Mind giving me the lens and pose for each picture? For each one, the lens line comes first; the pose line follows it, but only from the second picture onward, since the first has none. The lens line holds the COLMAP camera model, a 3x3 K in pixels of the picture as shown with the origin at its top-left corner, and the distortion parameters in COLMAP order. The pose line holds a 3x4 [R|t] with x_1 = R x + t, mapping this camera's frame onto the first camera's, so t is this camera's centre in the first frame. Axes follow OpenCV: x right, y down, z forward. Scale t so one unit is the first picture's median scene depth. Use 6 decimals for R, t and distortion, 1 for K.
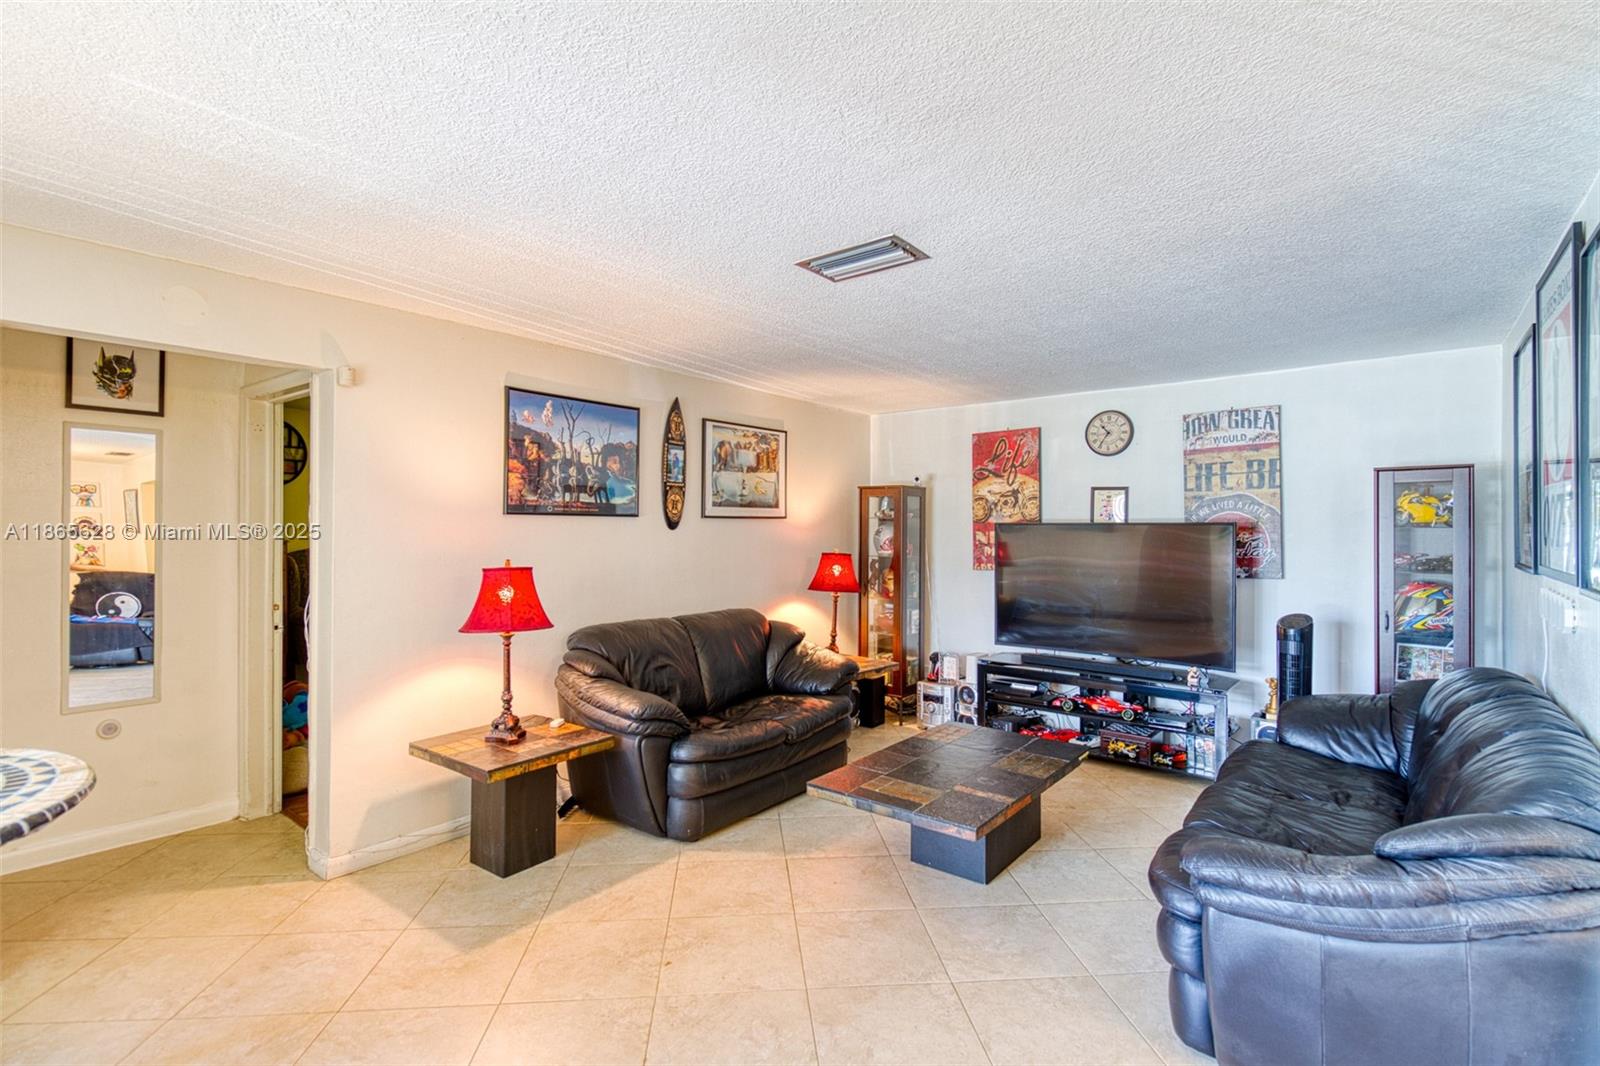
lens RADIAL K [[745.5, 0, 800.2], [0, 745.5, 530.7], [0, 0, 1]] dist [0.004248, -0.000320]
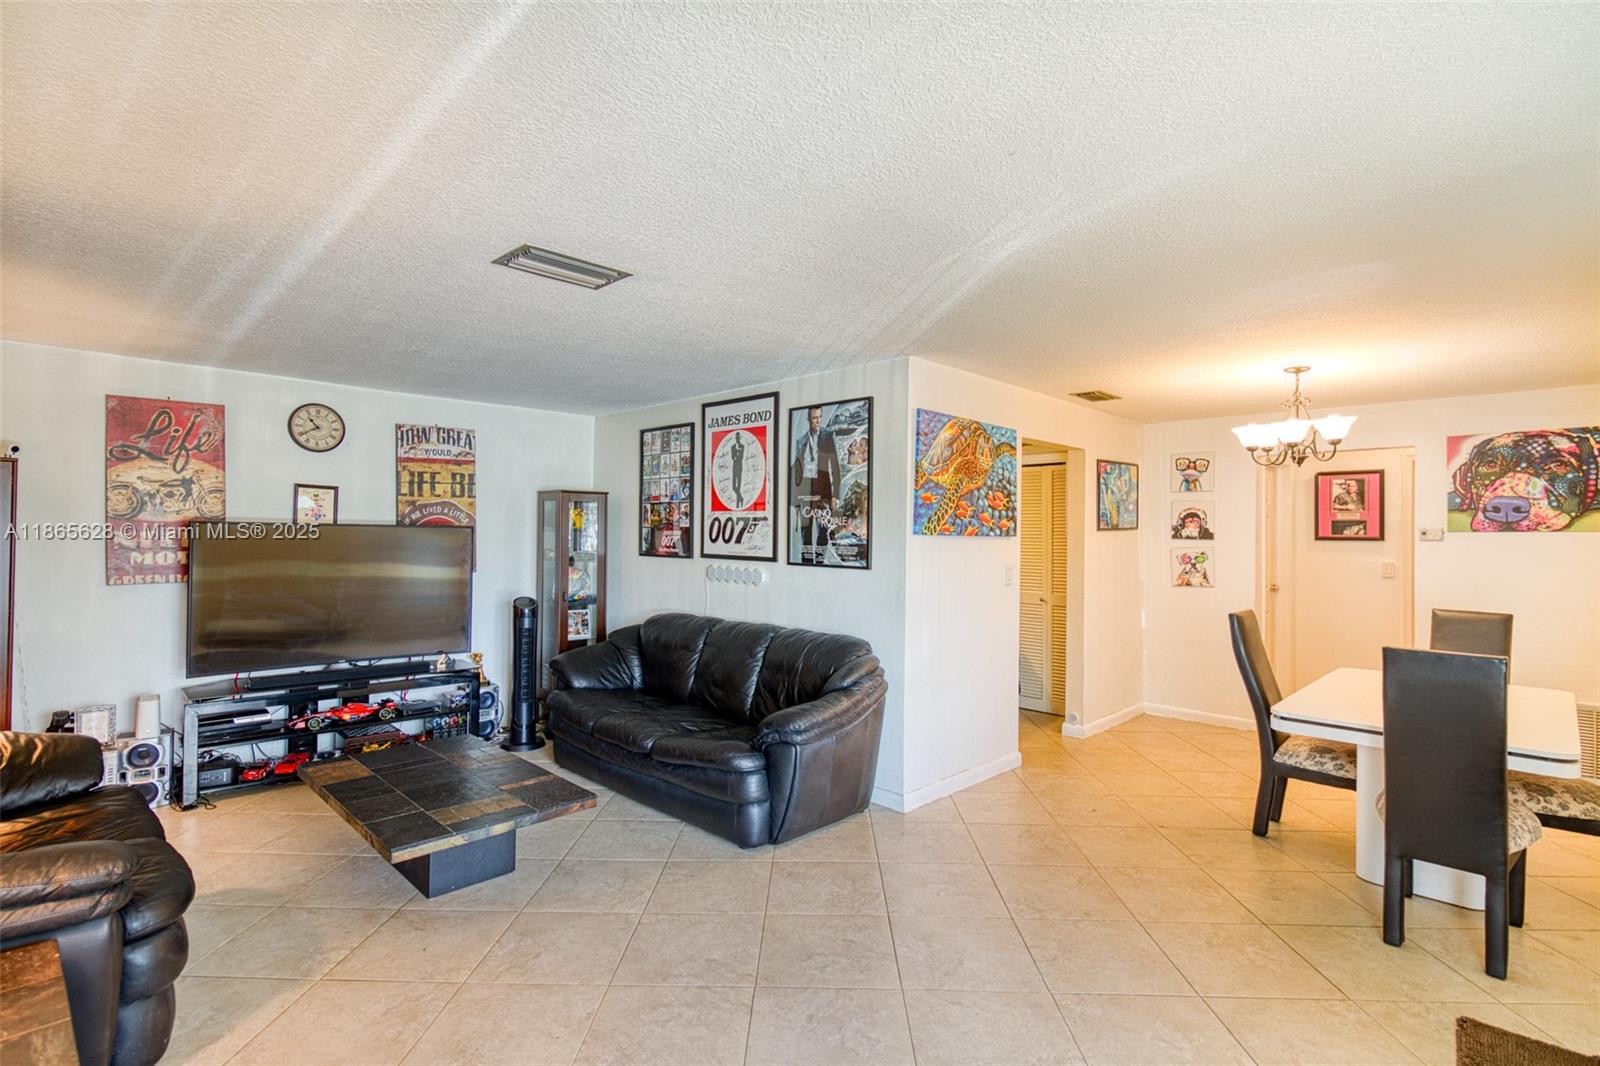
lens RADIAL K [[745.5, 0, 799.3], [0, 745.5, 531.3], [0, 0, 1]] dist [0.004248, -0.000320]
pose [[0.117469, 0.003278, 0.993071, -0.482502], [-0.010444, 0.999943, -0.002065, -0.005347], [-0.993022, -0.010130, 0.117497, 0.307174]]
